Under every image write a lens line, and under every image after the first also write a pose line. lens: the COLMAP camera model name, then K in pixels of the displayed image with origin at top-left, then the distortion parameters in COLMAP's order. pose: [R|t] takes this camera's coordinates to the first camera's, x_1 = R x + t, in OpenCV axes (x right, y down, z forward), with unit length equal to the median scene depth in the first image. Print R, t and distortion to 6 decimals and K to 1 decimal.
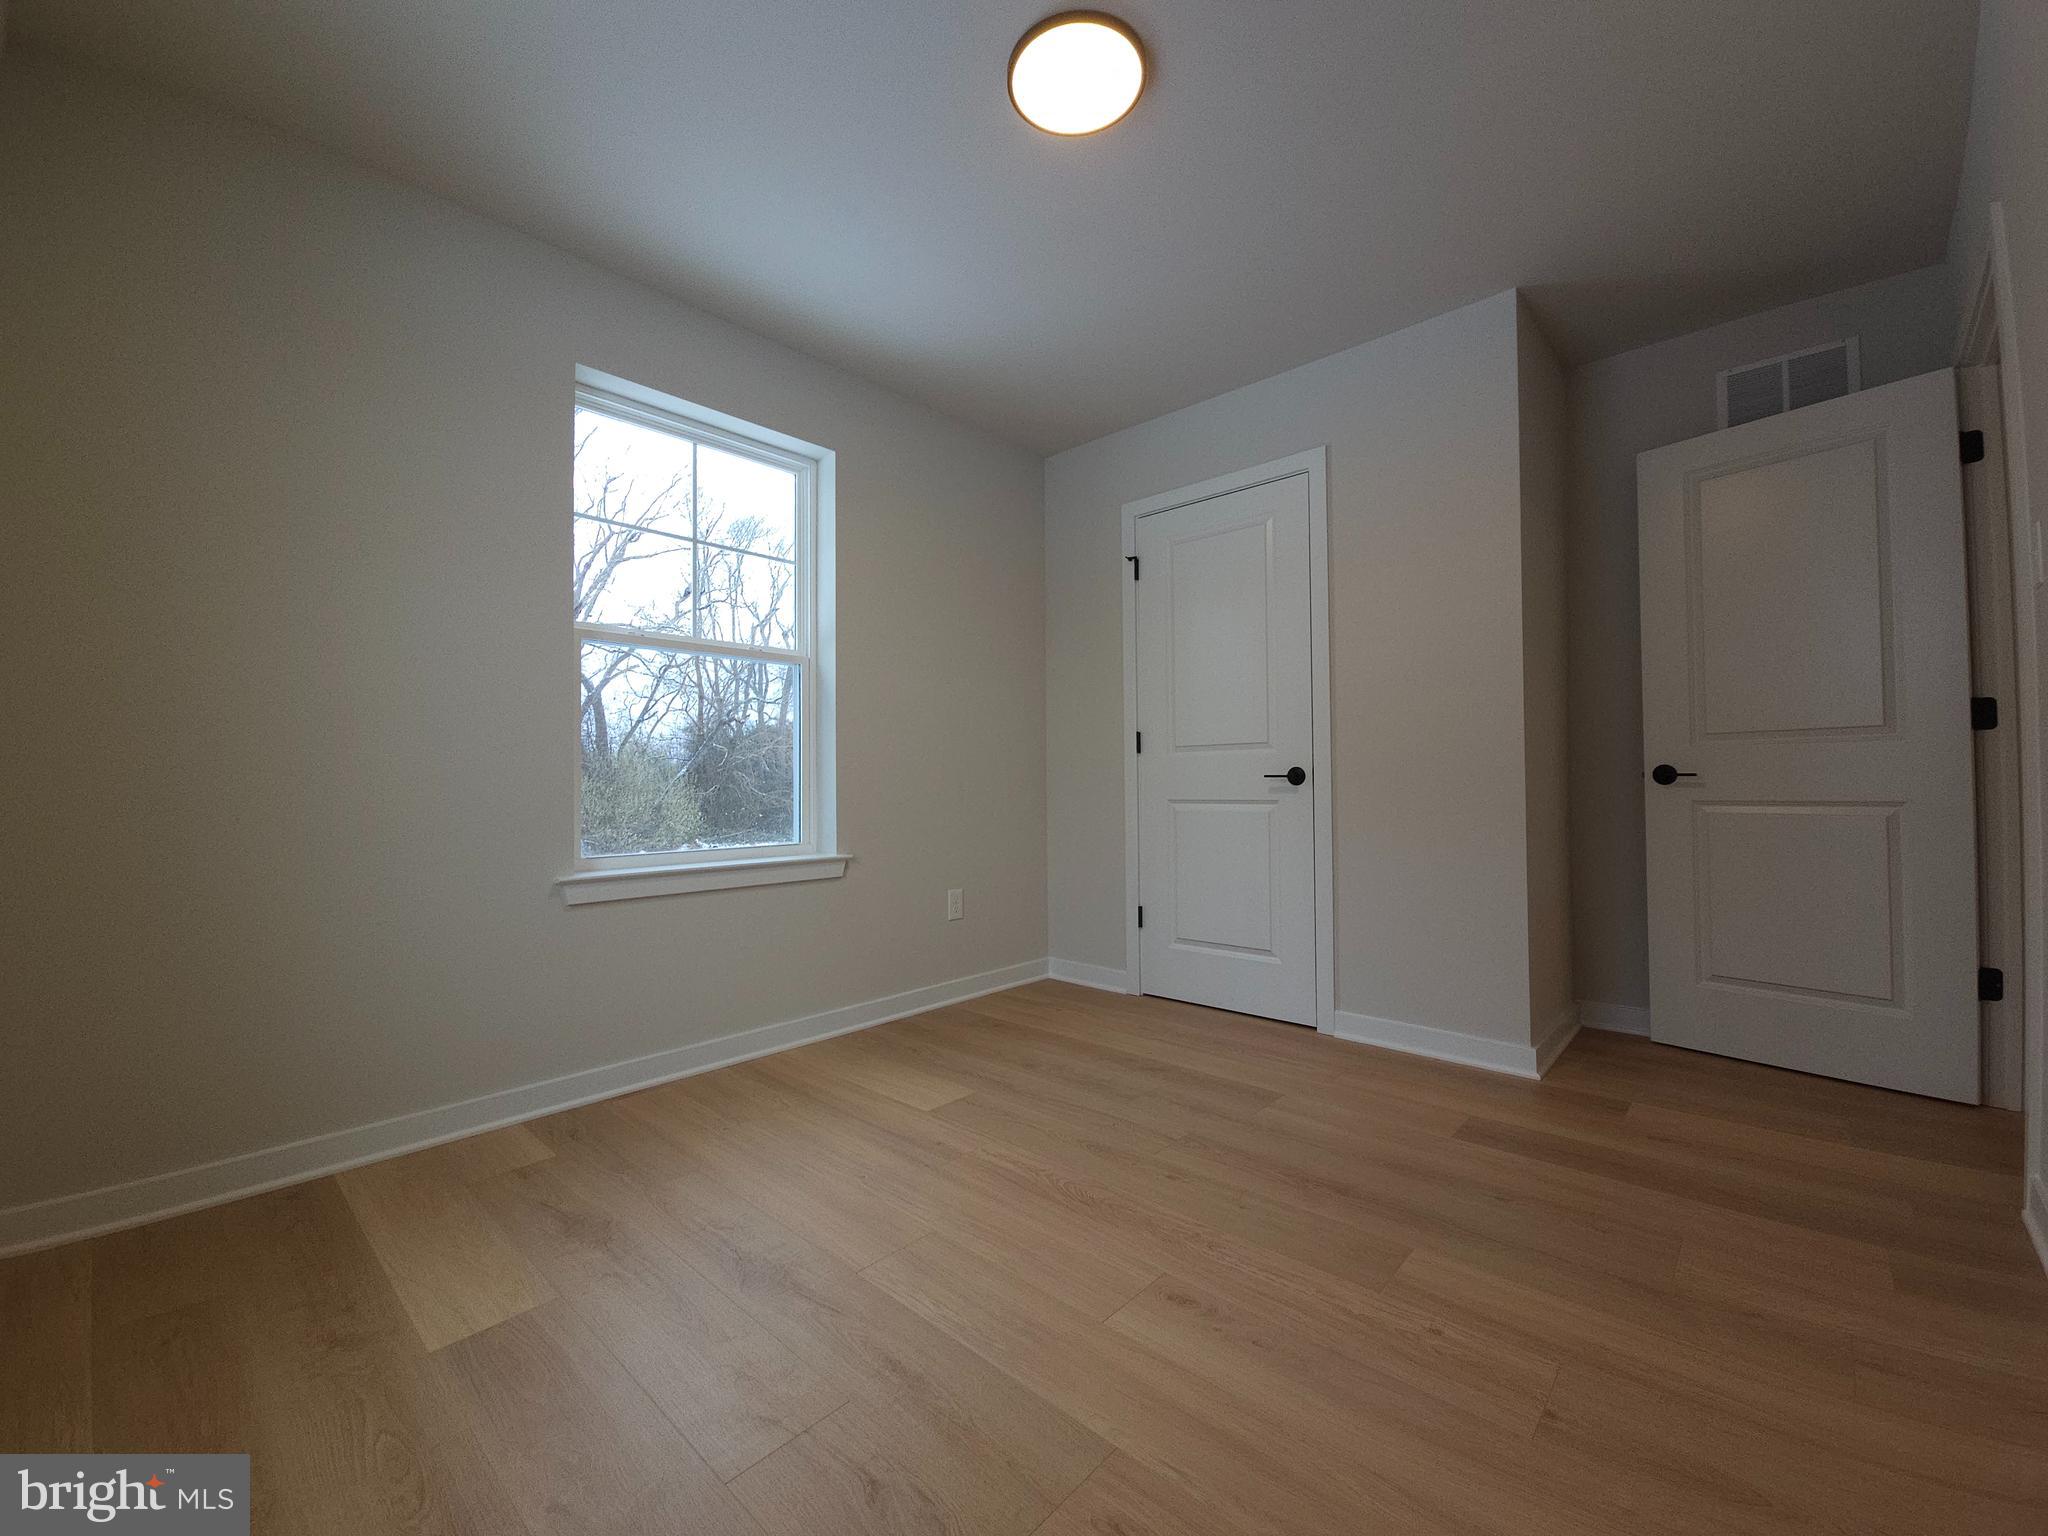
lens RADIAL K [[826.7, 0, 1030.8], [0, 826.7, 772.8], [0, 0, 1]] dist [-0.001125, -0.000626]
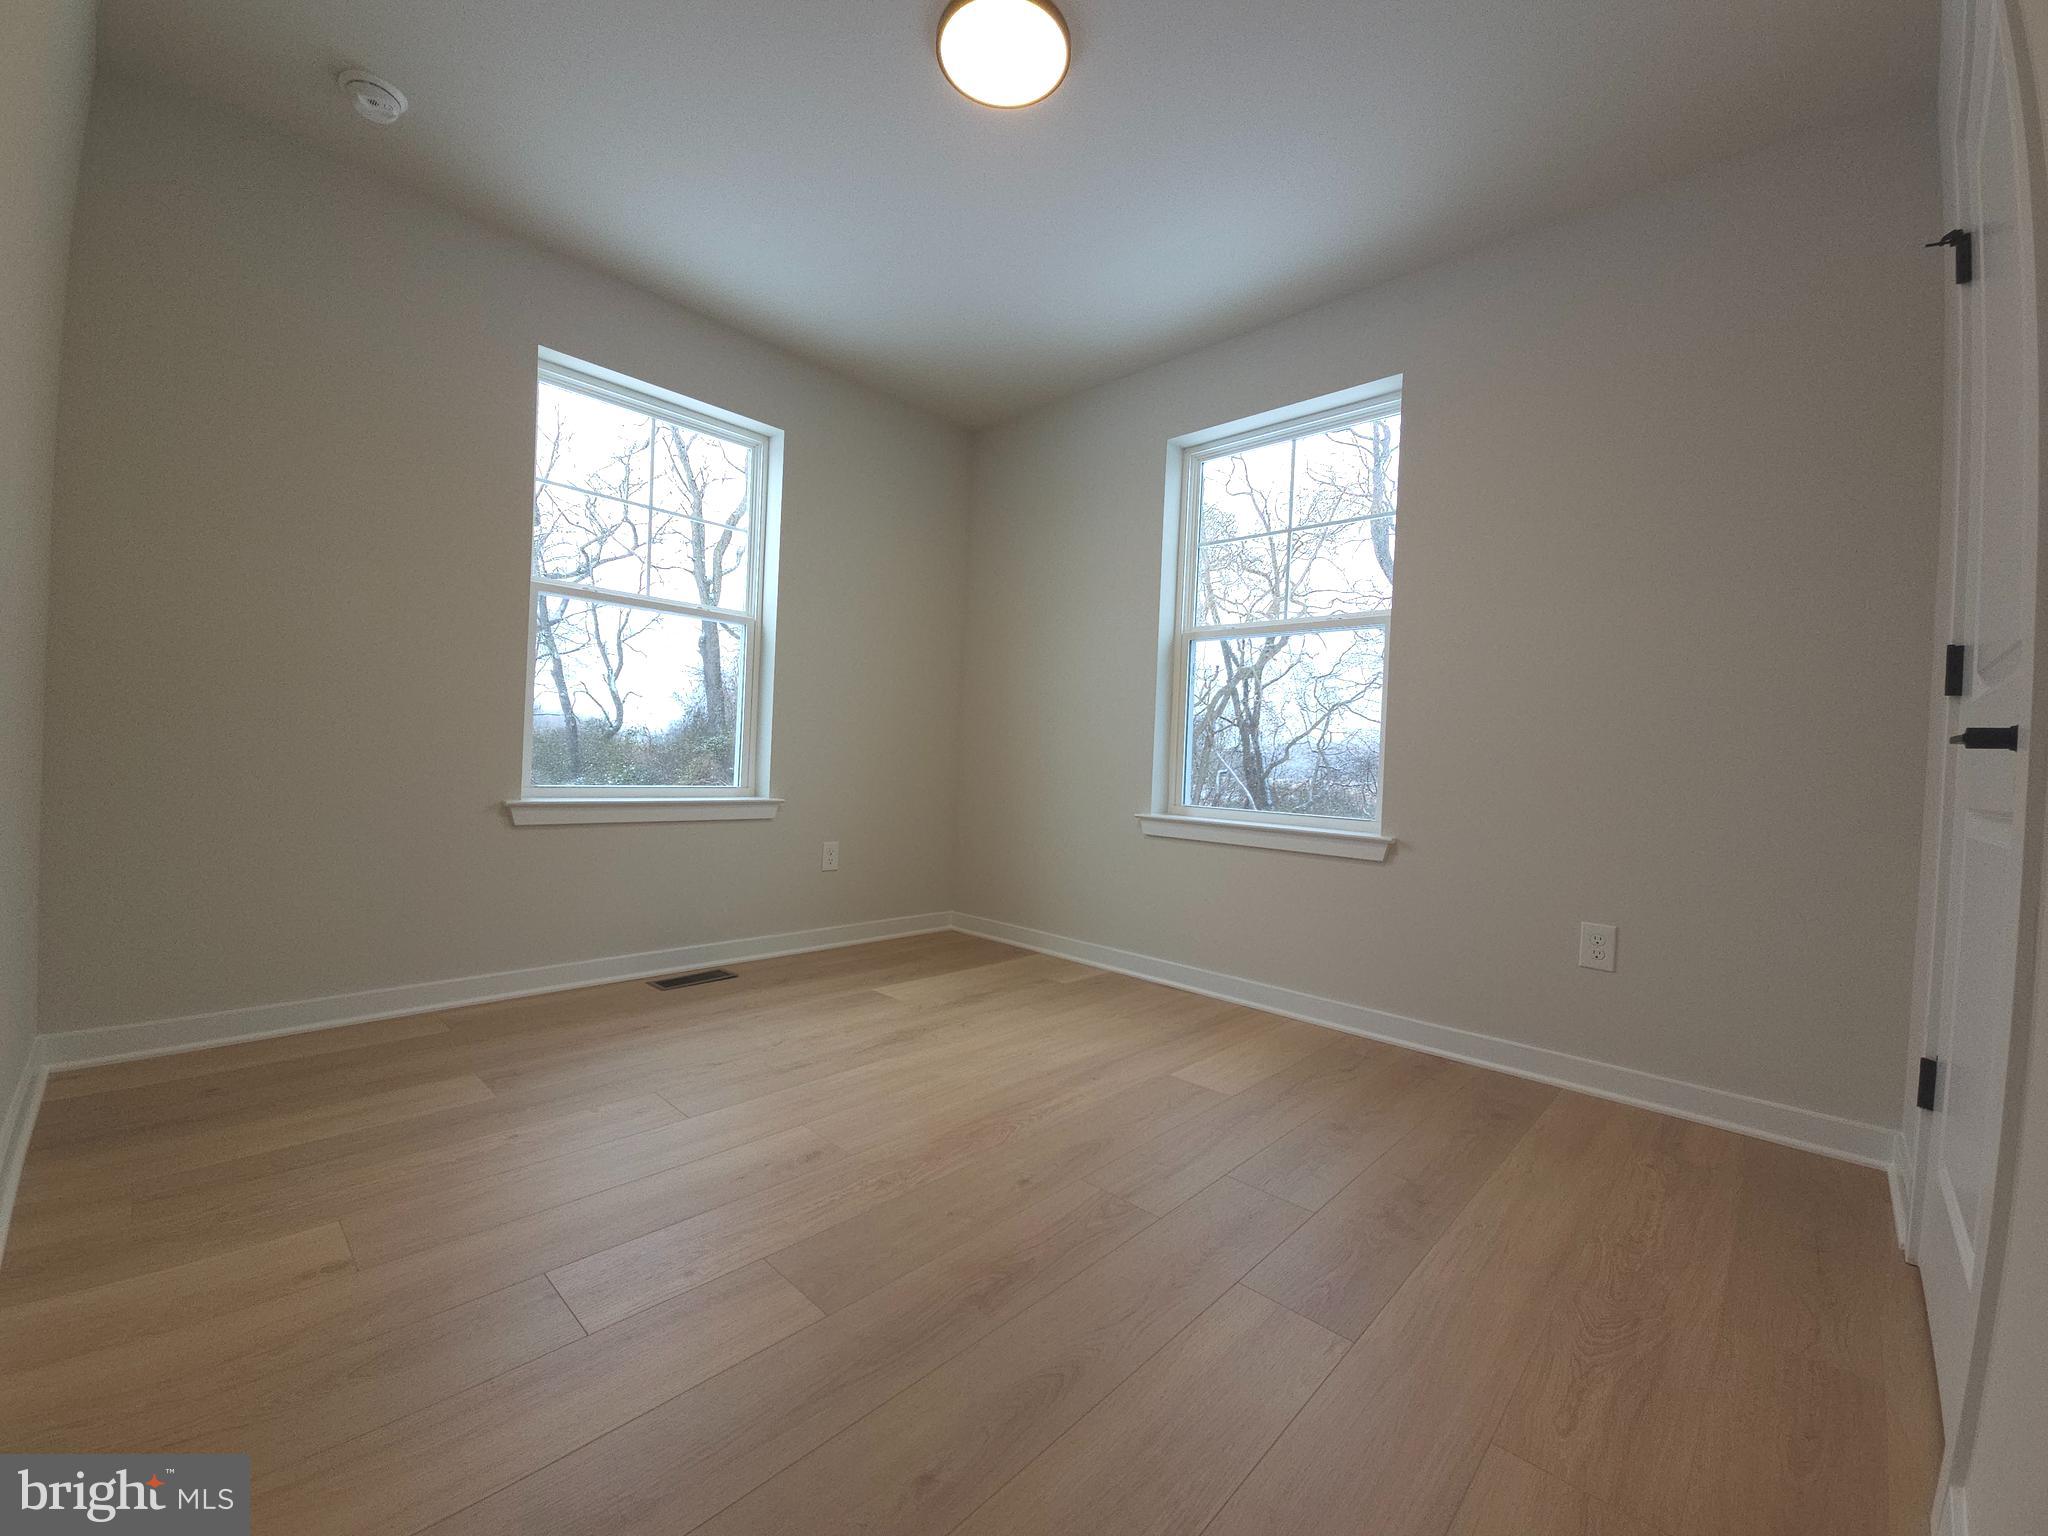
lens RADIAL K [[826.7, 0, 1021.2], [0, 826.7, 777.6], [0, 0, 1]] dist [-0.001125, -0.000626]
pose [[-0.022702, 0.033756, -0.999172, 0.829637], [-0.026040, 0.999071, 0.034344, 0.019811], [0.999403, 0.026798, -0.021802, 0.799925]]
